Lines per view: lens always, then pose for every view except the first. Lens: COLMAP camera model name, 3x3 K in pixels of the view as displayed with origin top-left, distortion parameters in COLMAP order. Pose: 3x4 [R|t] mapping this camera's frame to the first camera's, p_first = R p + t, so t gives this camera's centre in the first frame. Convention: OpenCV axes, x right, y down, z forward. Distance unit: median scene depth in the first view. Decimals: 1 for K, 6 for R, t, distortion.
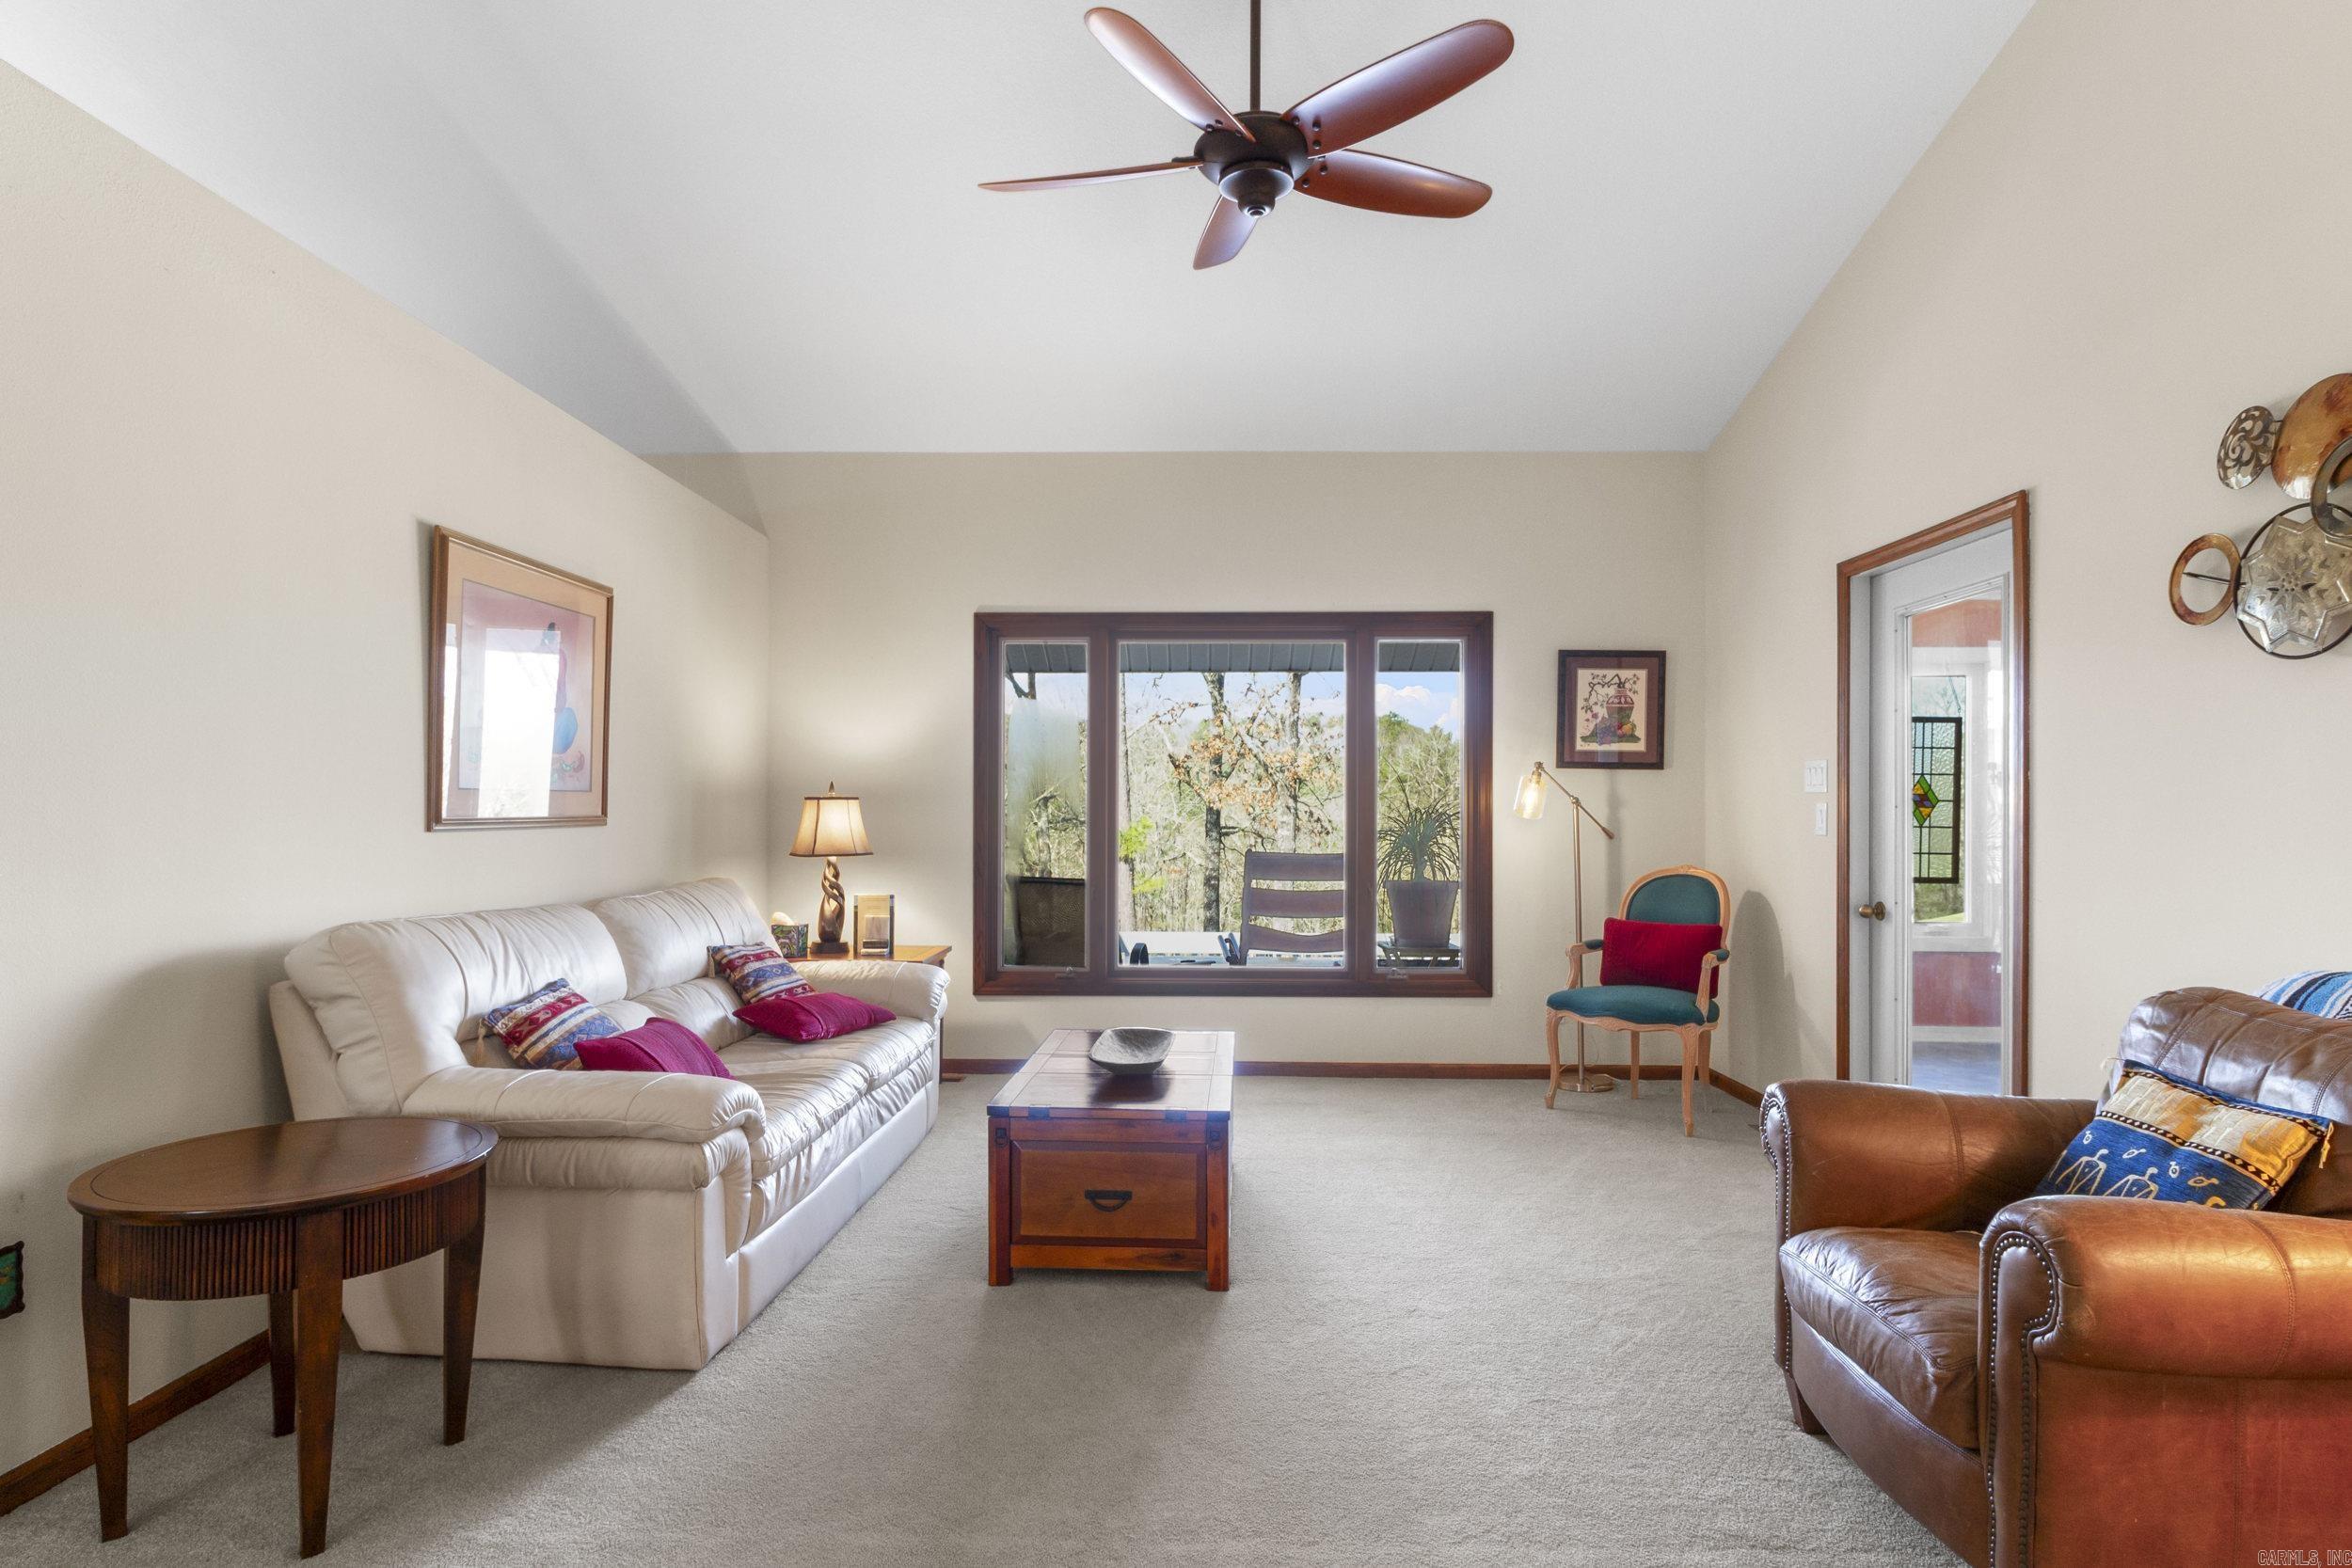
lens RADIAL K [[1228.2, 0, 1177.2], [0, 1228.2, 804.8], [0, 0, 1]] dist [-0.001144, -0.001856]
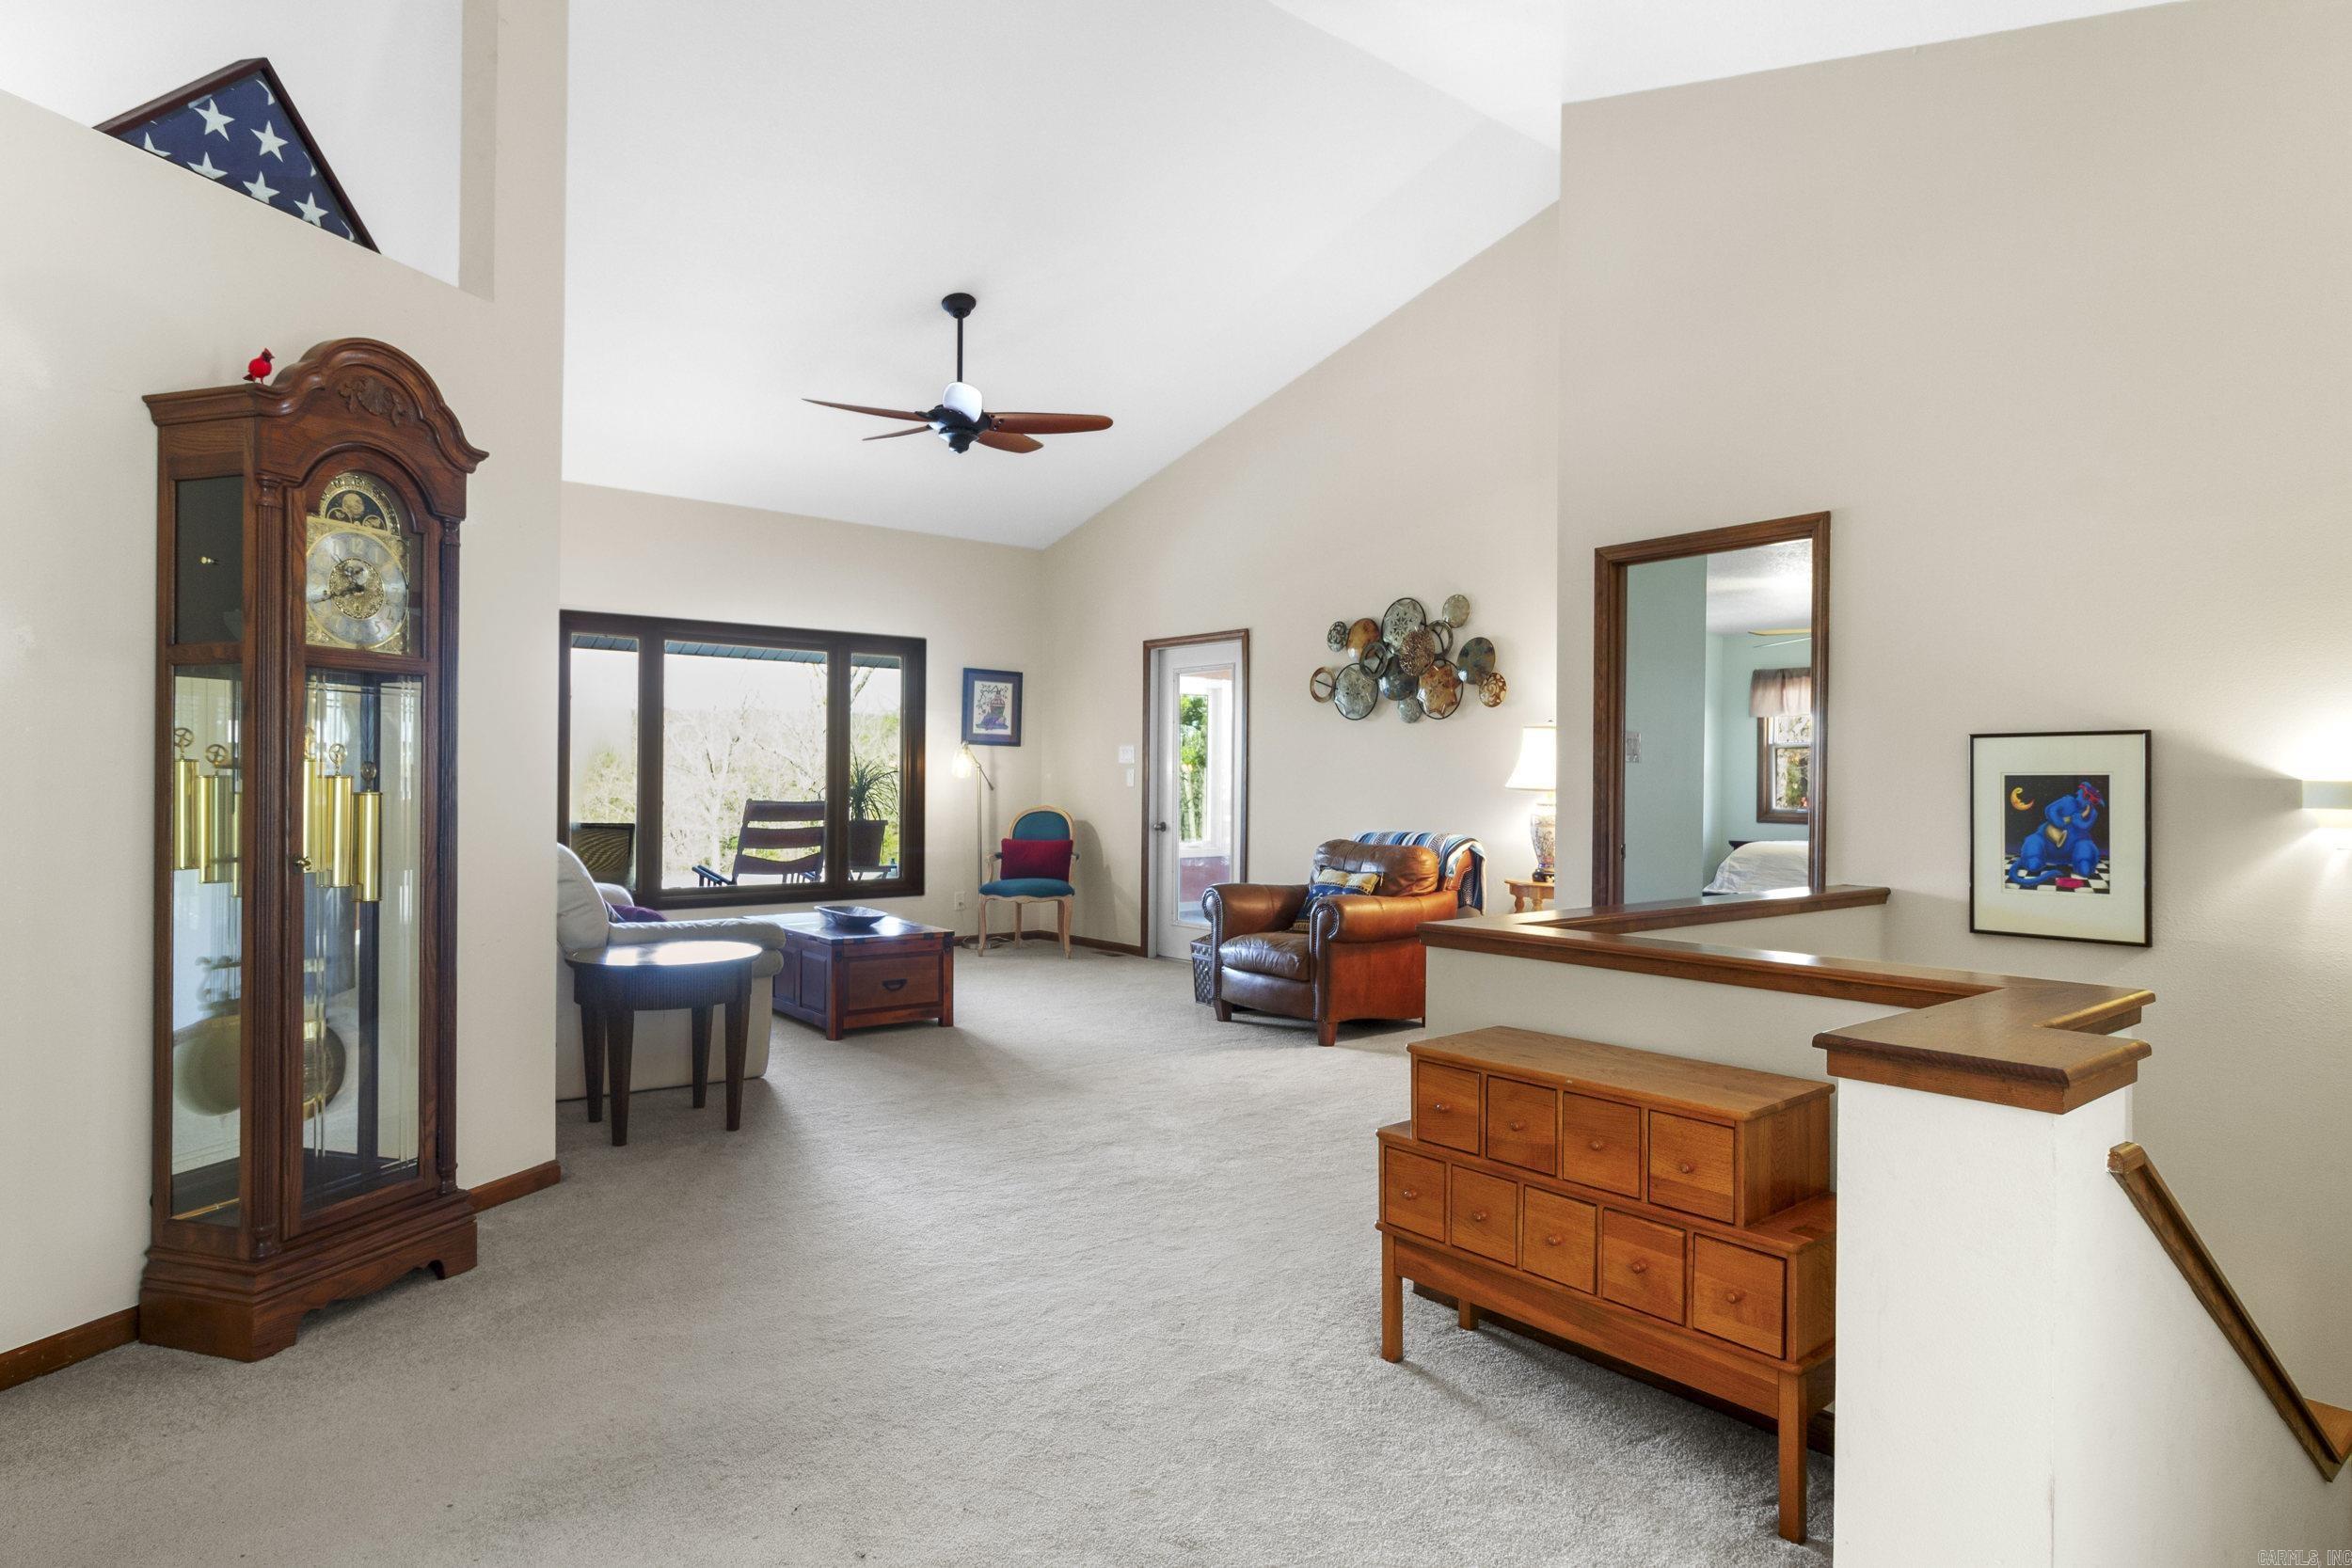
lens RADIAL K [[1235.1, 0, 1195.9], [0, 1235.1, 783.9], [0, 0, 1]] dist [-0.000557, -0.000758]
pose [[0.741793, 0.006836, 0.670594, -0.569644], [-0.017079, 0.999816, 0.008700, 0.001765], [-0.670412, -0.017907, 0.741773, -0.384053]]
